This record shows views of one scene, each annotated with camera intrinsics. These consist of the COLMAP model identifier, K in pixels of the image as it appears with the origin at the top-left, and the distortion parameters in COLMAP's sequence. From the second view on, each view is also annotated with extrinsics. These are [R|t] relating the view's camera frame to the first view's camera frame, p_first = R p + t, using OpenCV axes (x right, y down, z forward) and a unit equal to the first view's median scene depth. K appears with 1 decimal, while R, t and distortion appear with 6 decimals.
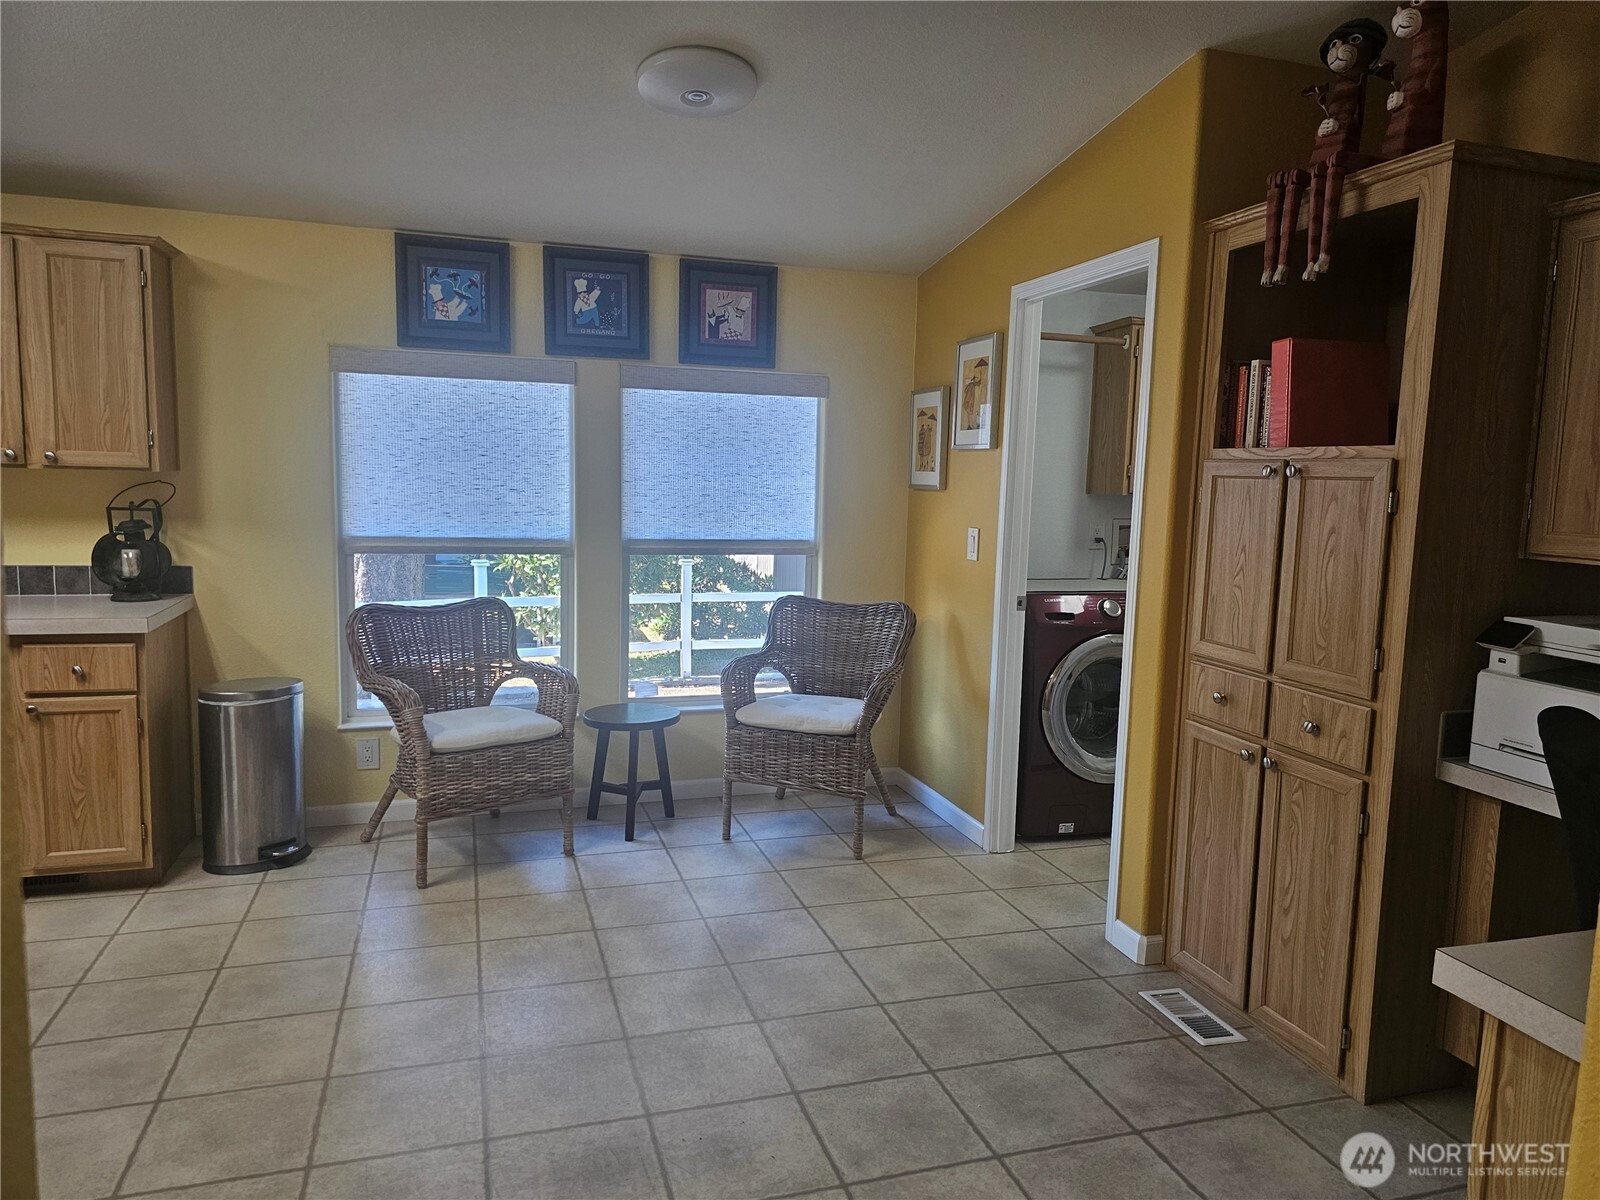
lens RADIAL K [[1069.7, 0, 796.0], [0, 1069.7, 595.9], [0, 0, 1]] dist [0.063646, -0.059816]
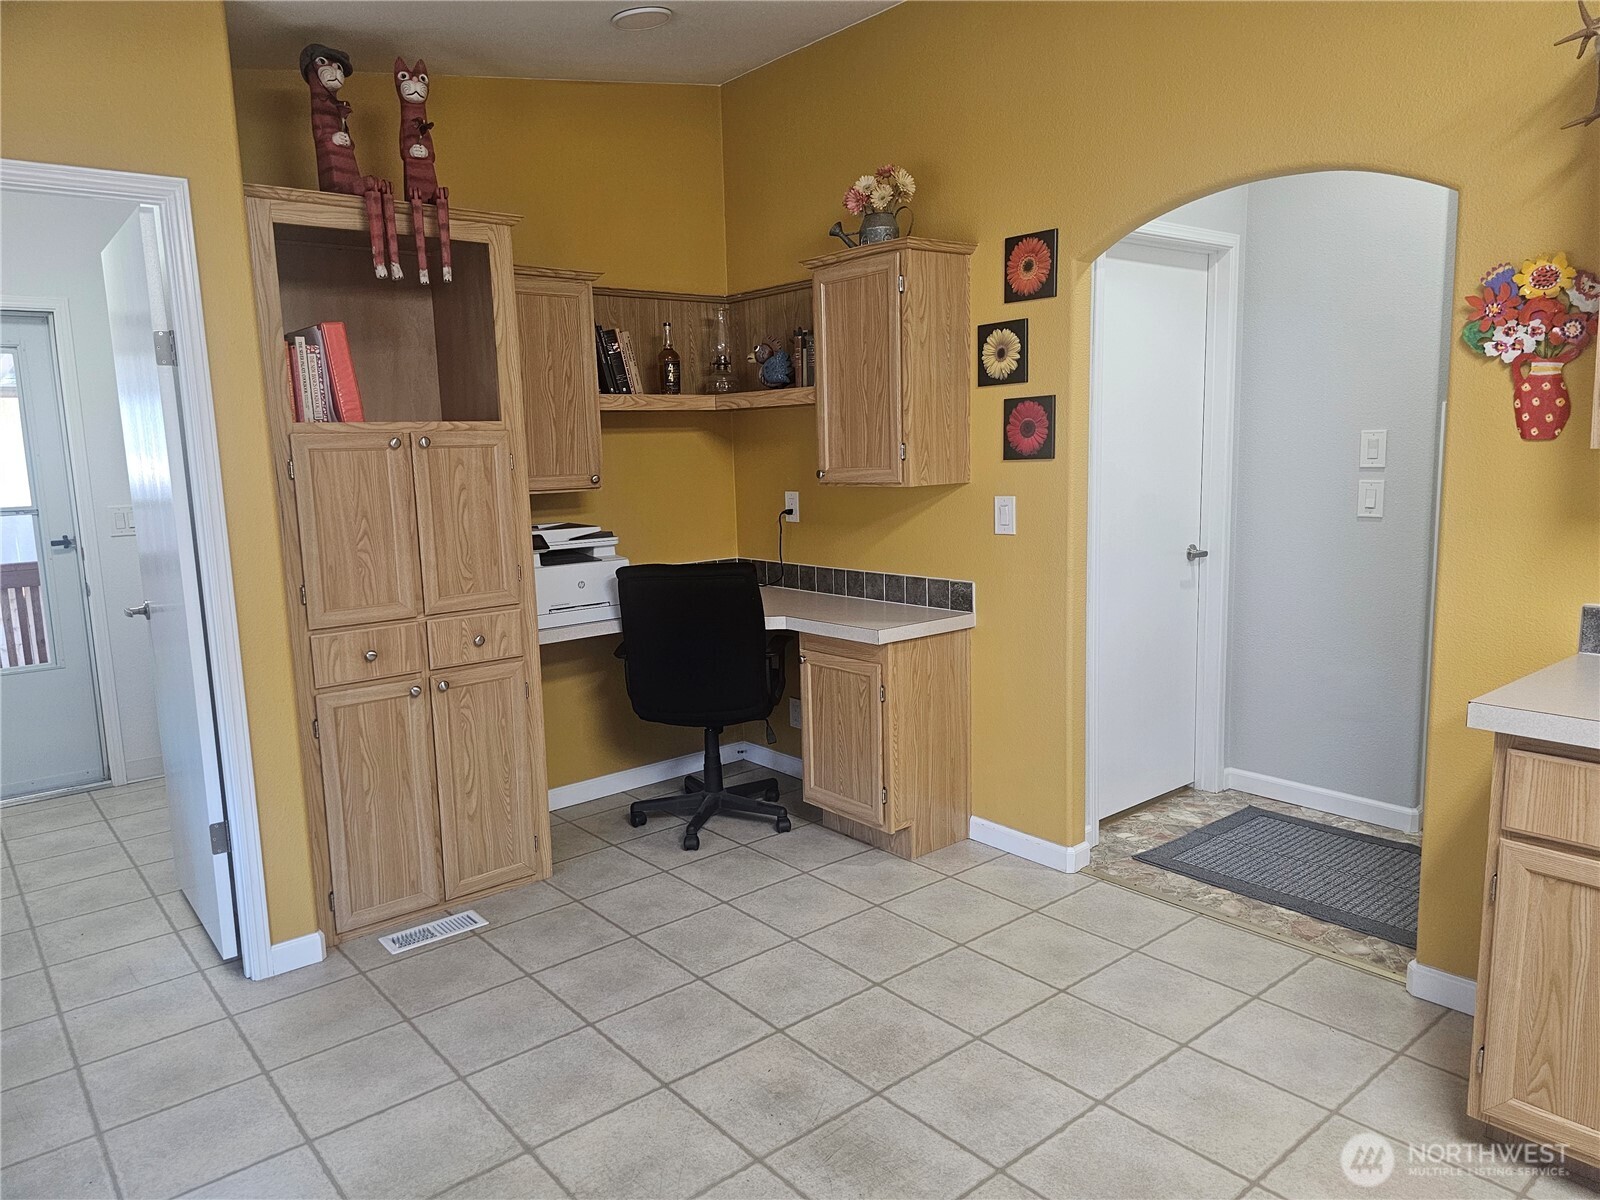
lens RADIAL K [[1069.7, 0, 789.6], [0, 1069.7, 597.8], [0, 0, 1]] dist [0.063646, -0.059816]
pose [[-0.378470, -0.149809, 0.913410, -0.710510], [0.125624, 0.969371, 0.211039, -0.130365], [-0.917049, 0.194618, -0.348058, 0.940999]]
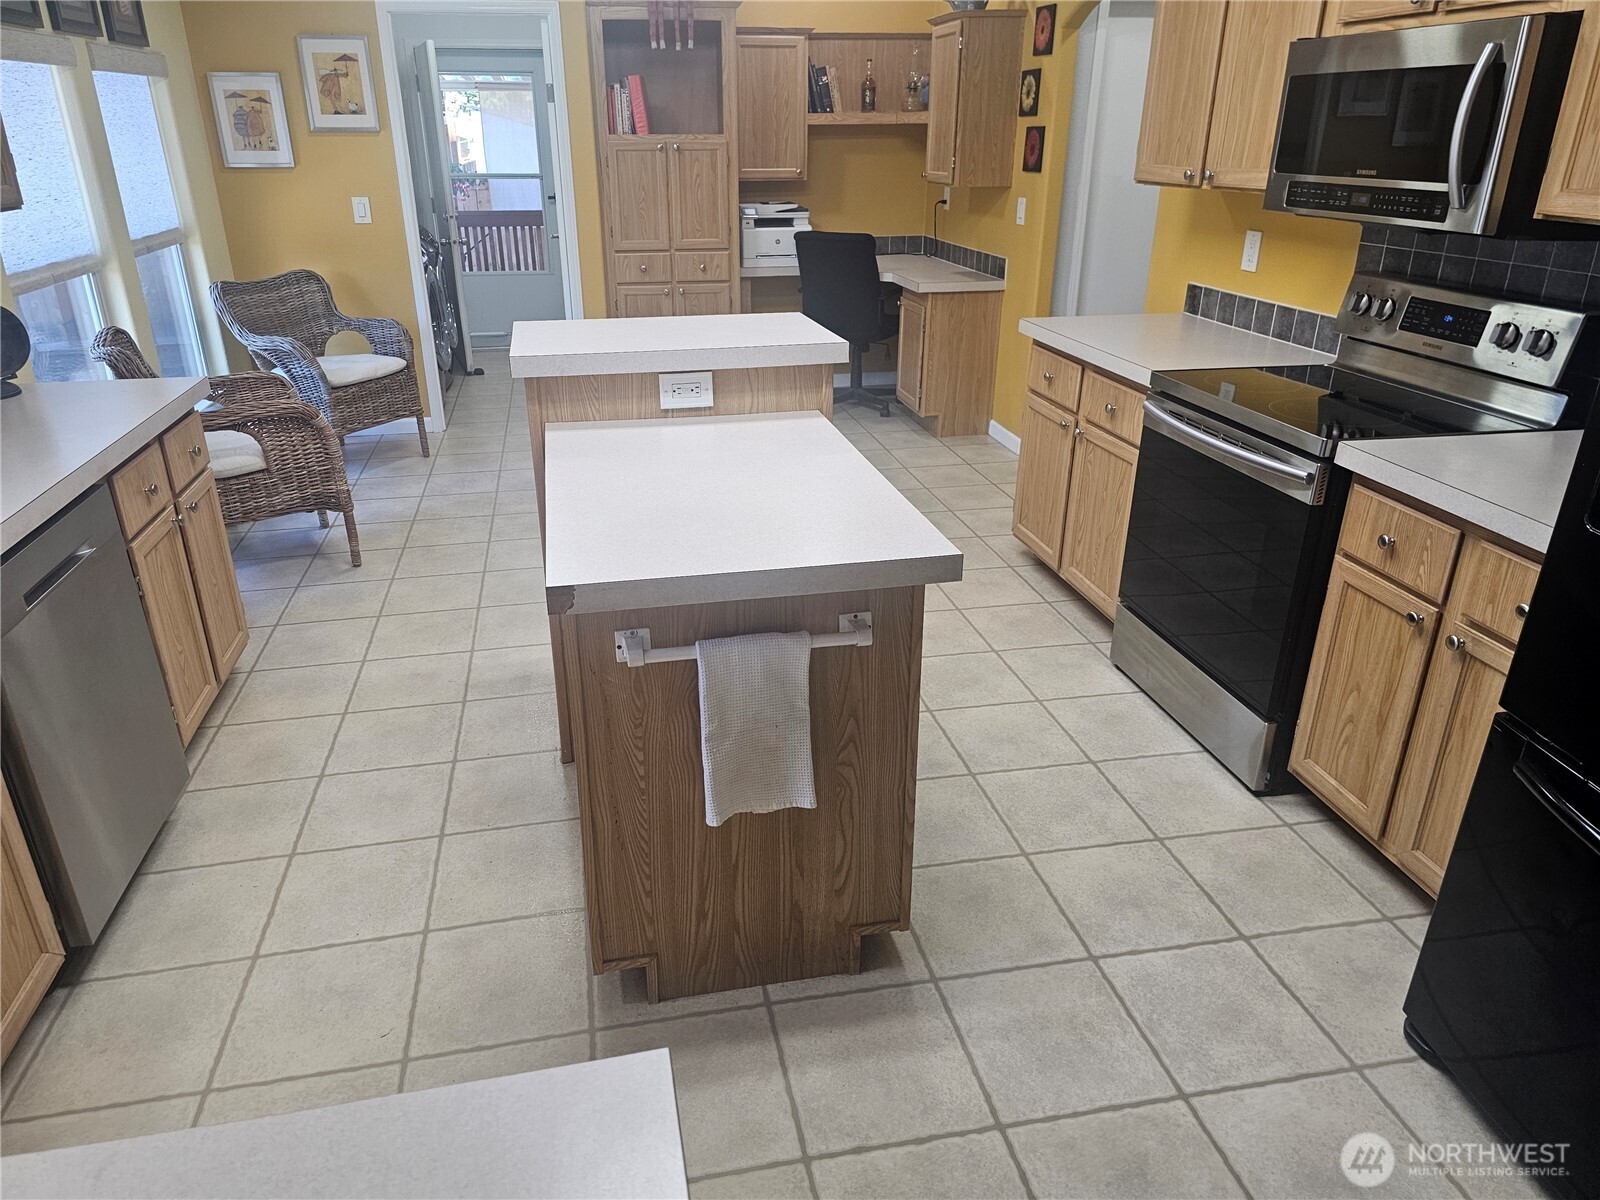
lens RADIAL K [[1069.7, 0, 775.8], [0, 1069.7, 590.4], [0, 0, 1]] dist [0.063646, -0.059816]
pose [[0.114351, -0.417150, 0.901615, -1.598243], [0.121090, 0.906654, 0.404123, -0.139416], [-0.986033, 0.062965, 0.154189, 0.459675]]
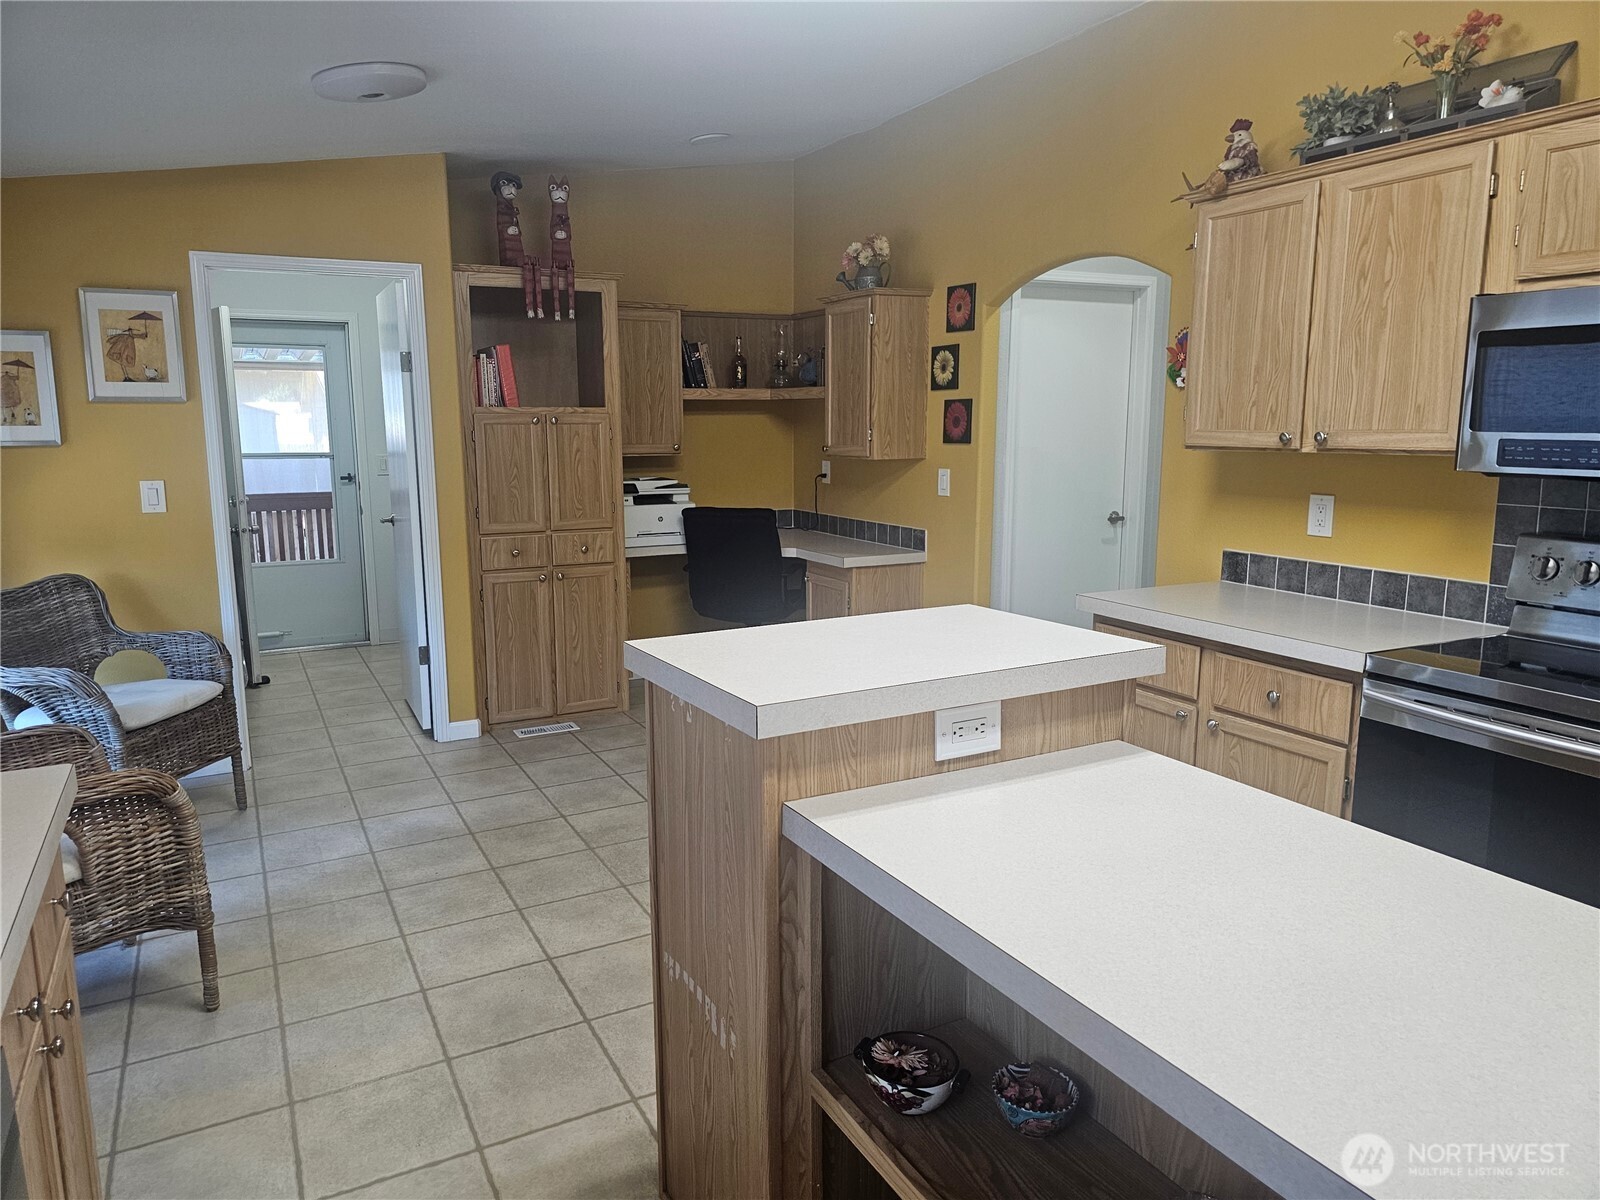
lens RADIAL K [[1069.7, 0, 783.0], [0, 1069.7, 590.0], [0, 0, 1]] dist [0.063646, -0.059816]
pose [[-0.176718, -0.185995, 0.966528, -1.300520], [0.111829, 0.971830, 0.207462, -0.150064], [-0.977888, 0.144748, -0.150941, 0.815633]]
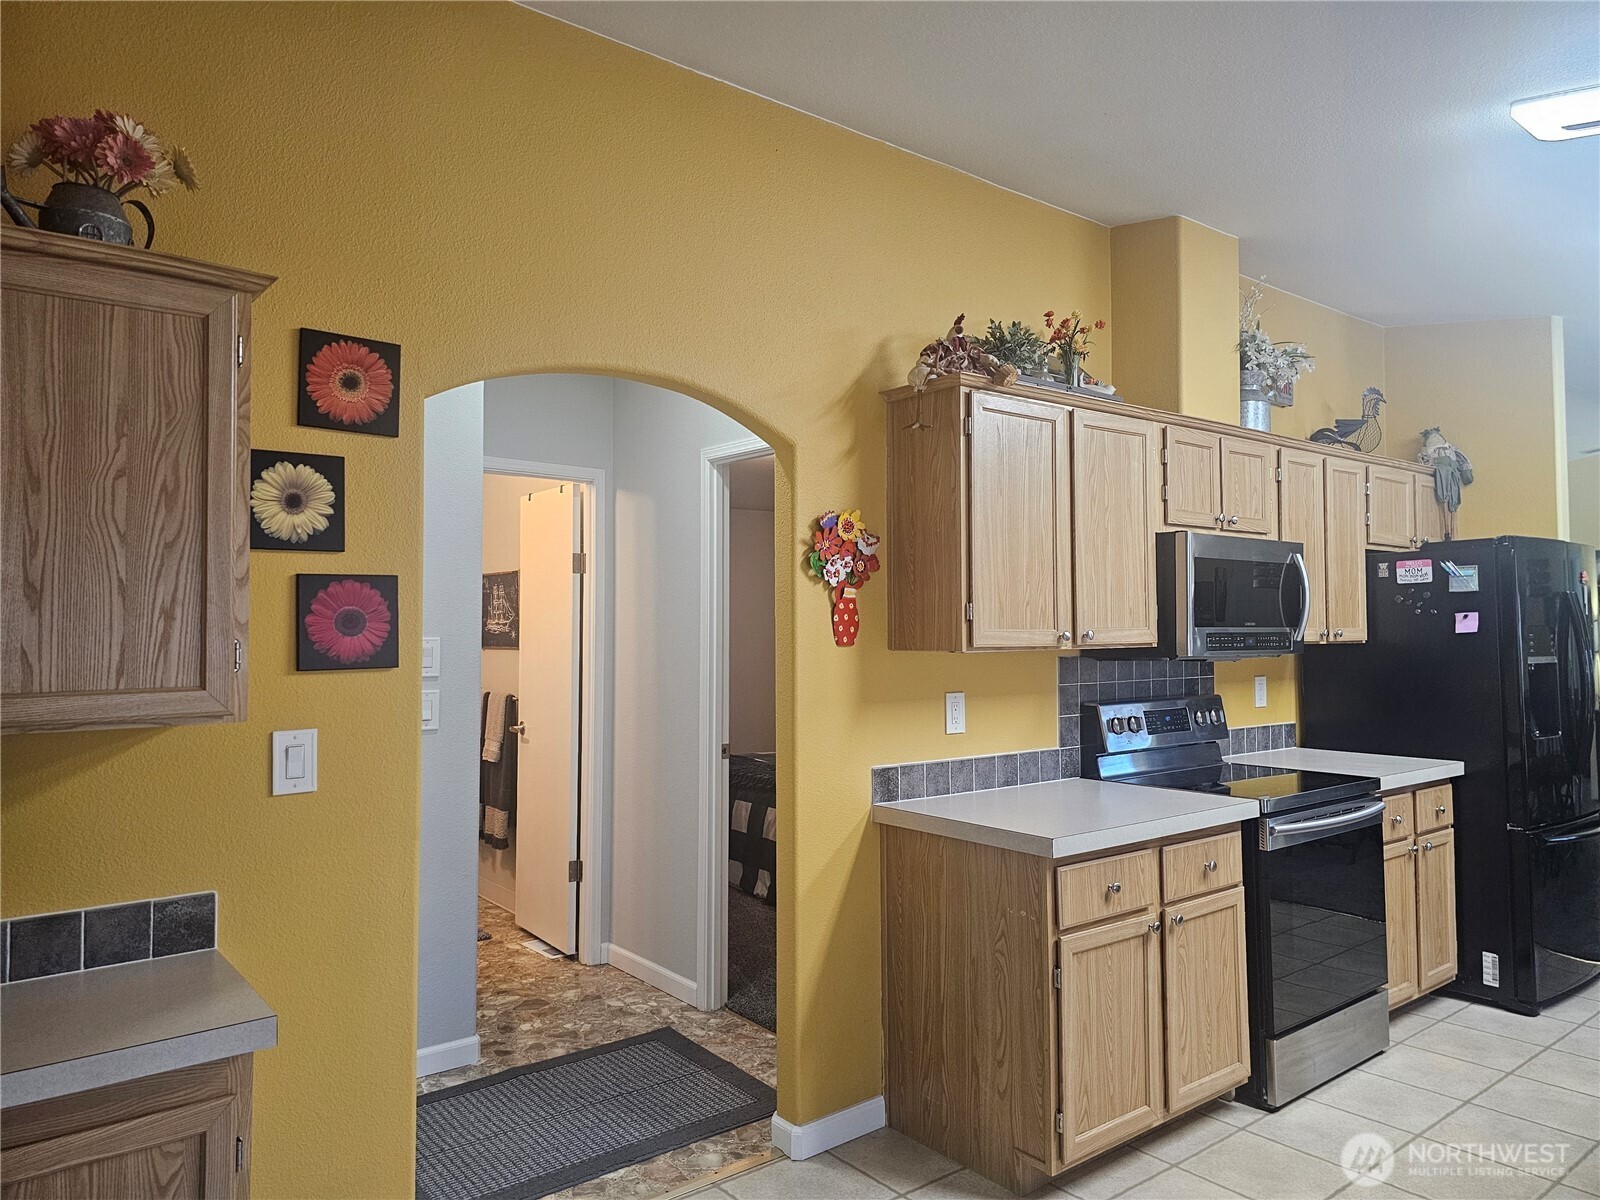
lens RADIAL K [[1069.7, 0, 772.3], [0, 1069.7, 589.2], [0, 0, 1]] dist [0.063646, -0.059816]
pose [[-0.937498, -0.039142, -0.345782, 0.241224], [-0.065069, 0.995846, 0.063690, -0.120819], [0.341853, 0.082209, -0.936151, 1.068447]]
